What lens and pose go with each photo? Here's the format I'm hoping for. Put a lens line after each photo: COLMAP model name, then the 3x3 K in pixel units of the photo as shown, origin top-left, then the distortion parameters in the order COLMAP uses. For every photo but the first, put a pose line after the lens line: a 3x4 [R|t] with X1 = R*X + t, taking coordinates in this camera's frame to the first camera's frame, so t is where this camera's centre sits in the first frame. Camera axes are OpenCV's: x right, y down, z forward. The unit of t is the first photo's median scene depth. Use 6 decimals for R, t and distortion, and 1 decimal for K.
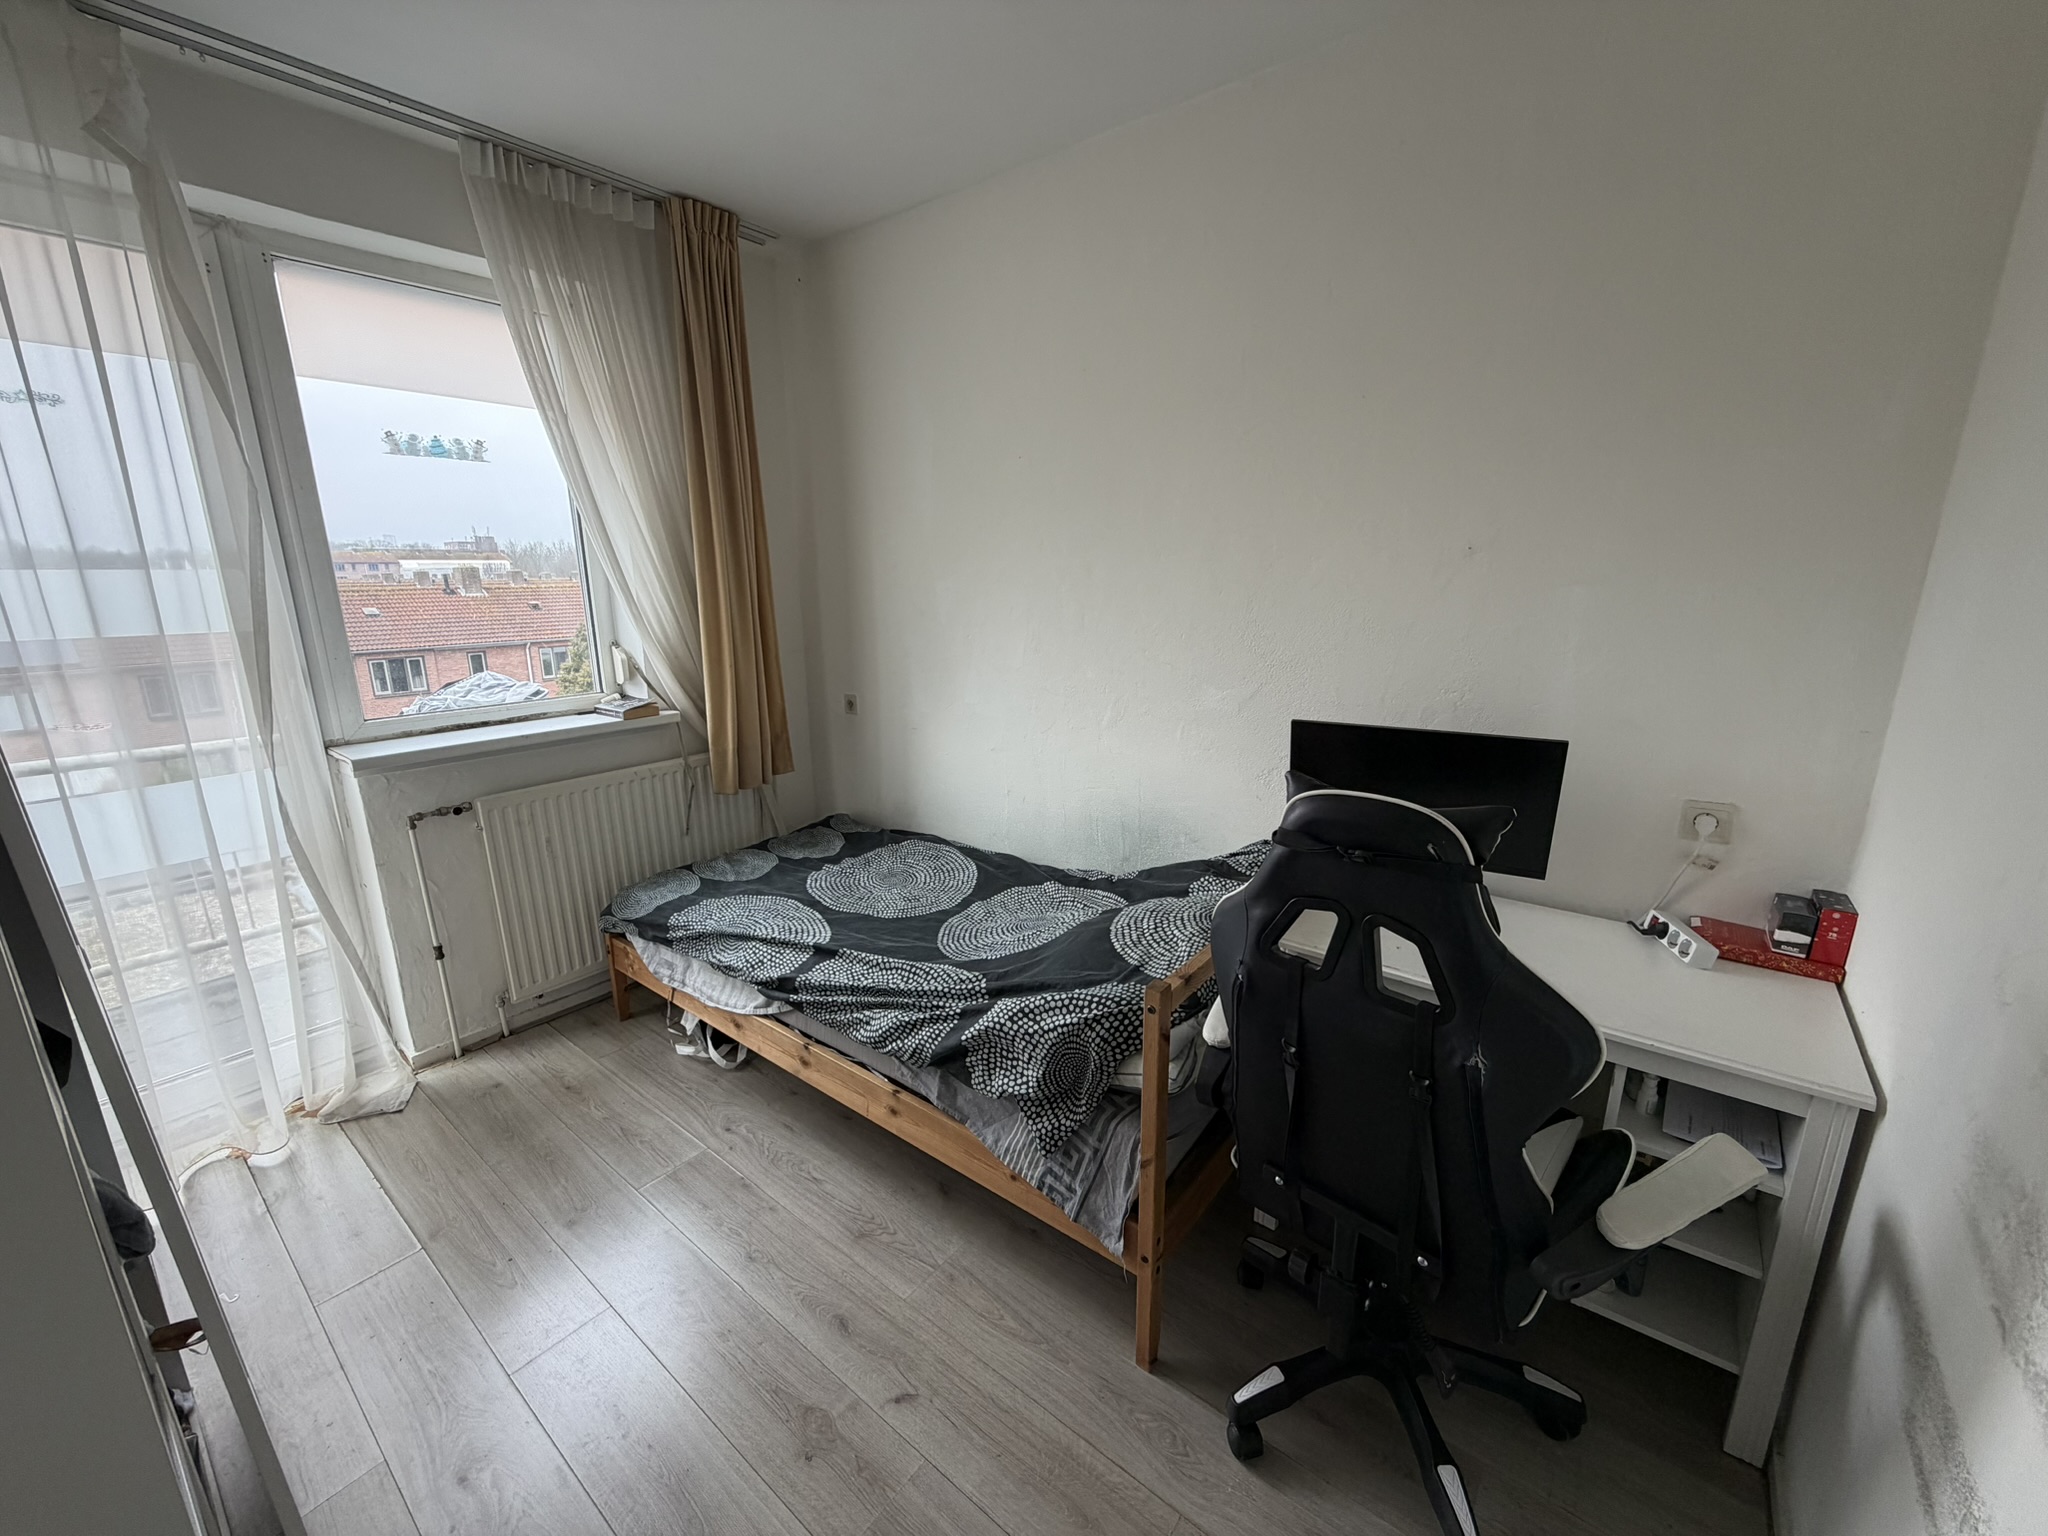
lens RADIAL K [[813.1, 0, 1019.0], [0, 813.1, 772.2], [0, 0, 1]] dist [-0.000169, -0.000061]
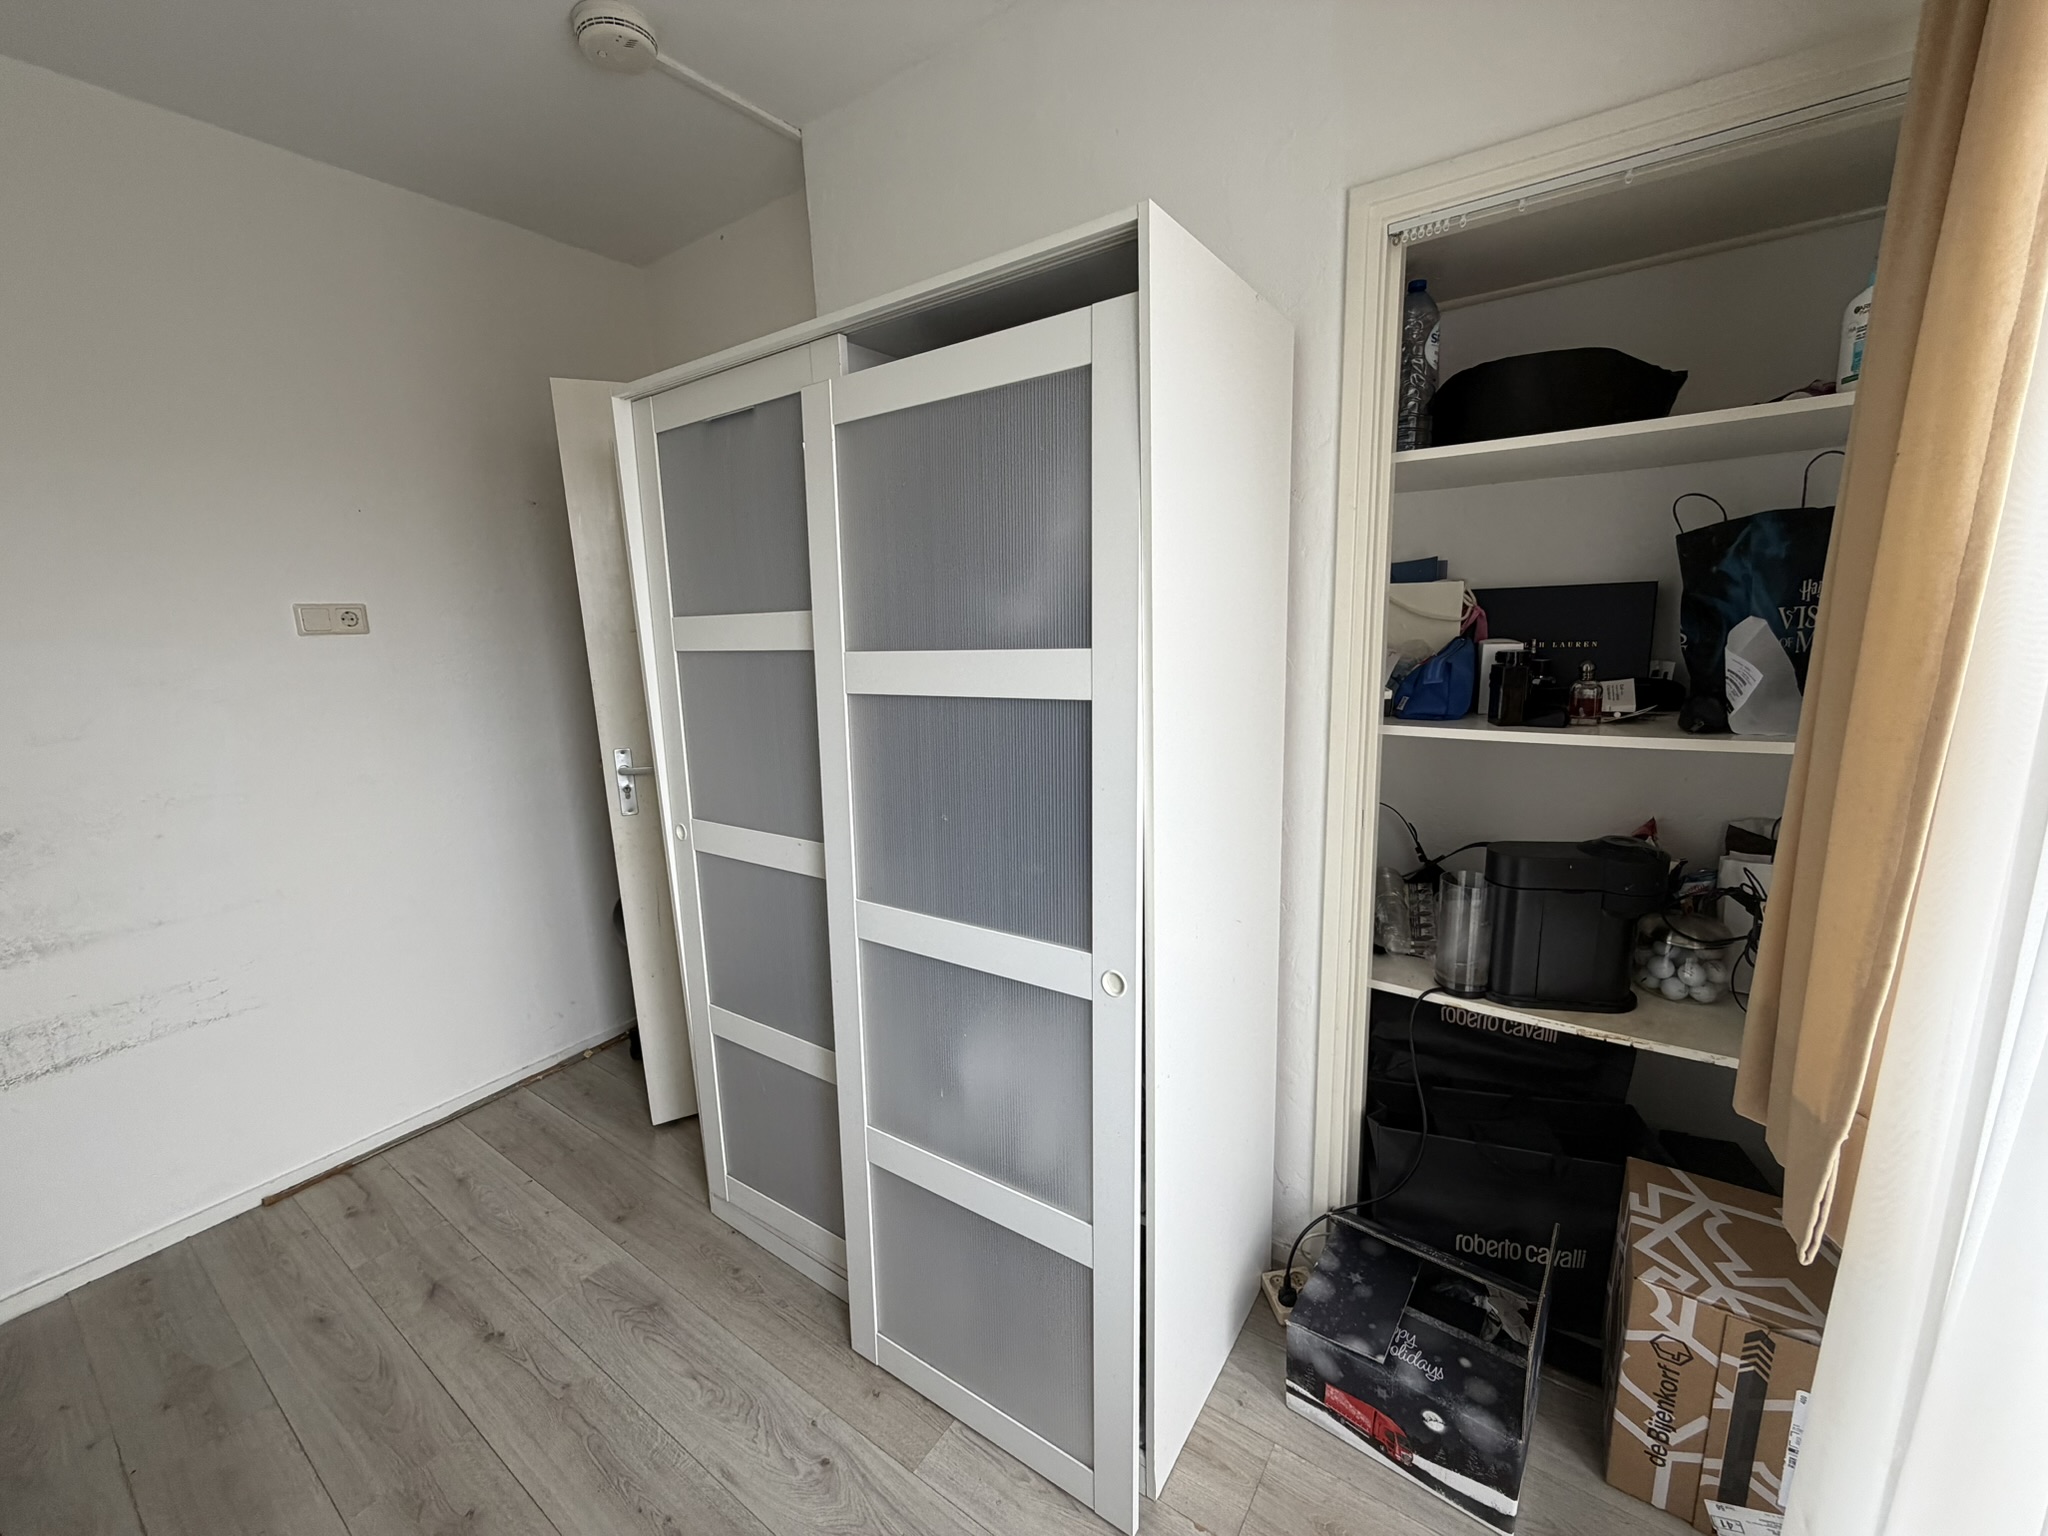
lens RADIAL K [[813.1, 0, 1022.0], [0, 813.1, 774.0], [0, 0, 1]] dist [-0.000169, -0.000061]
pose [[-0.997170, 0.054776, -0.051491, -0.473925], [0.027374, 0.902456, 0.429912, -0.287857], [0.070017, 0.427286, -0.901401, 1.266213]]
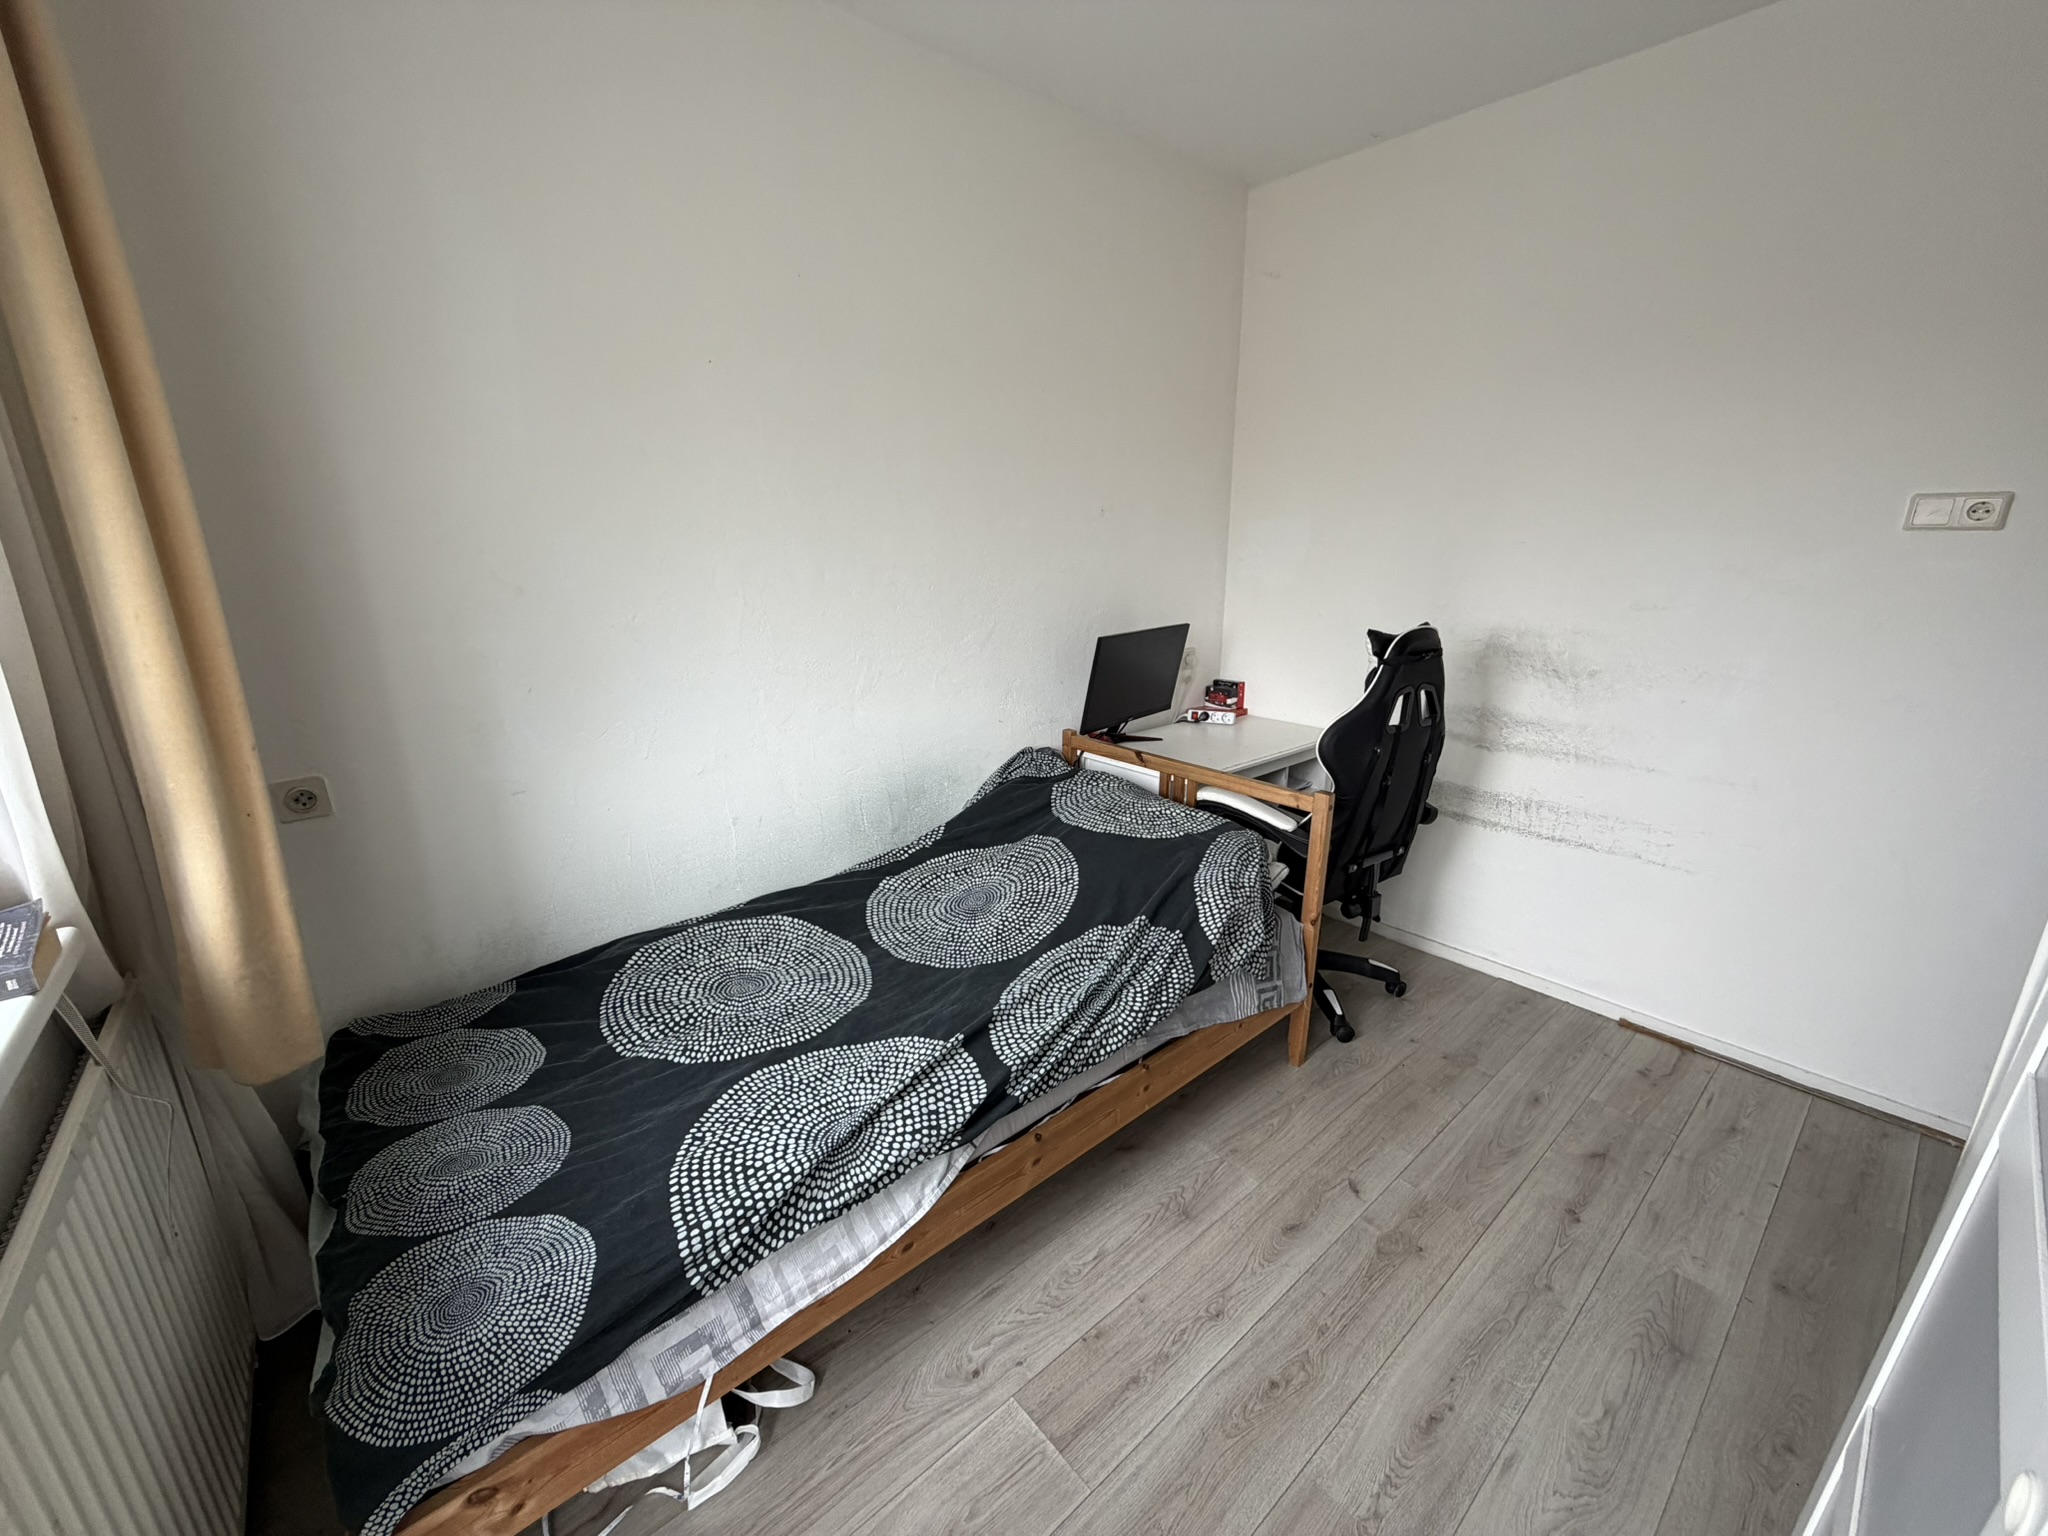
lens RADIAL K [[813.1, 0, 1017.1], [0, 813.1, 773.0], [0, 0, 1]] dist [-0.000169, -0.000061]
pose [[0.193217, -0.264032, 0.944963, -0.951736], [0.242989, 0.945986, 0.214633, -0.165097], [-0.950591, 0.188145, 0.246937, 0.815246]]
